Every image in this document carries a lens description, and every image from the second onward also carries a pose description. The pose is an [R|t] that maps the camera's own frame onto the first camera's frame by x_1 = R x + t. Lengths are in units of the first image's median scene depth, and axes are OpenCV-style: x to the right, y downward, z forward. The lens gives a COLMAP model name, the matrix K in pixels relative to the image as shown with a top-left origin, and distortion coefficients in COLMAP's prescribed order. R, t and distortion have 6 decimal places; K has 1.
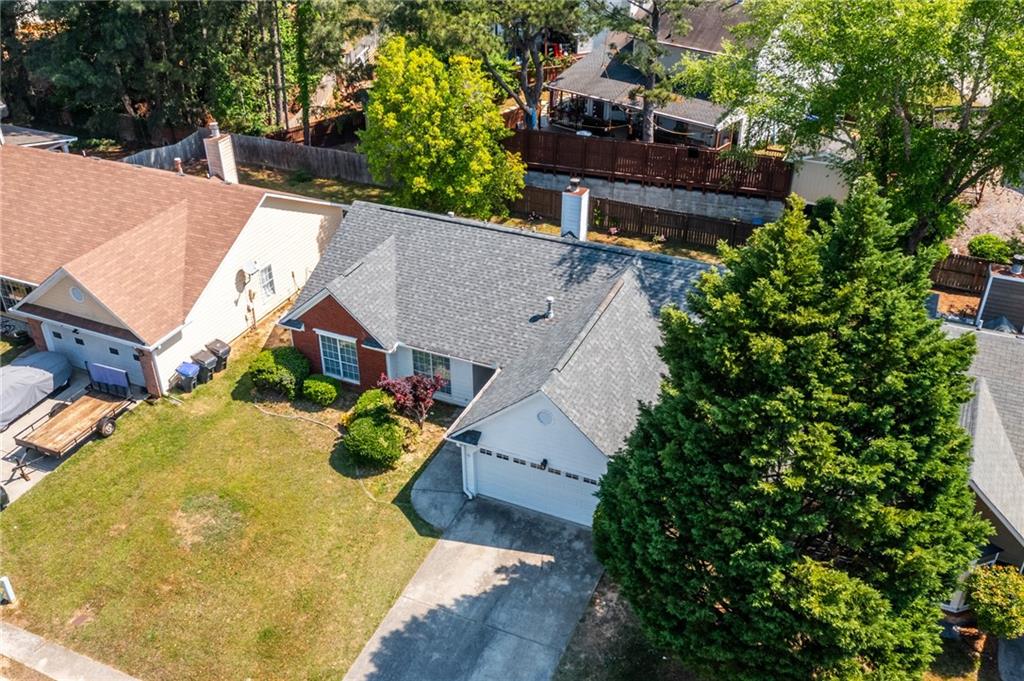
lens RADIAL K [[928.5, 0, 506.5], [0, 928.5, 344.4], [0, 0, 1]] dist [-0.010608, 0.024743]
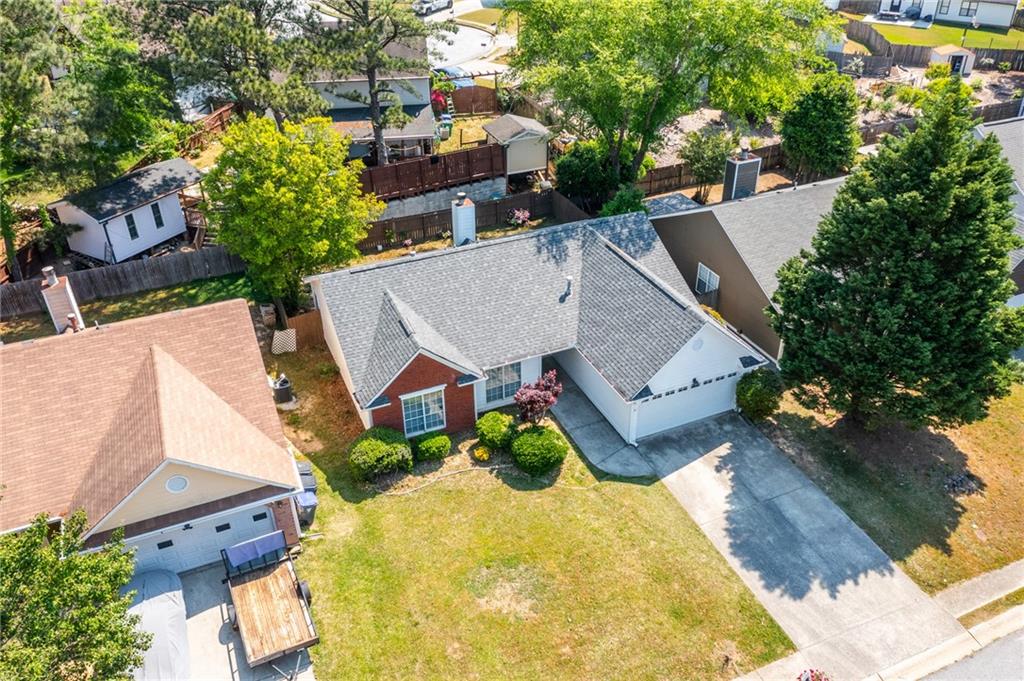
lens RADIAL K [[801.0, 0, 511.8], [0, 801.0, 339.8], [0, 0, 1]] dist [-0.009314, 0.029012]
pose [[0.669426, -0.401519, 0.625020, -0.647536], [0.402143, 0.903279, 0.149561, -0.153838], [-0.624620, 0.151227, 0.766147, 0.256635]]
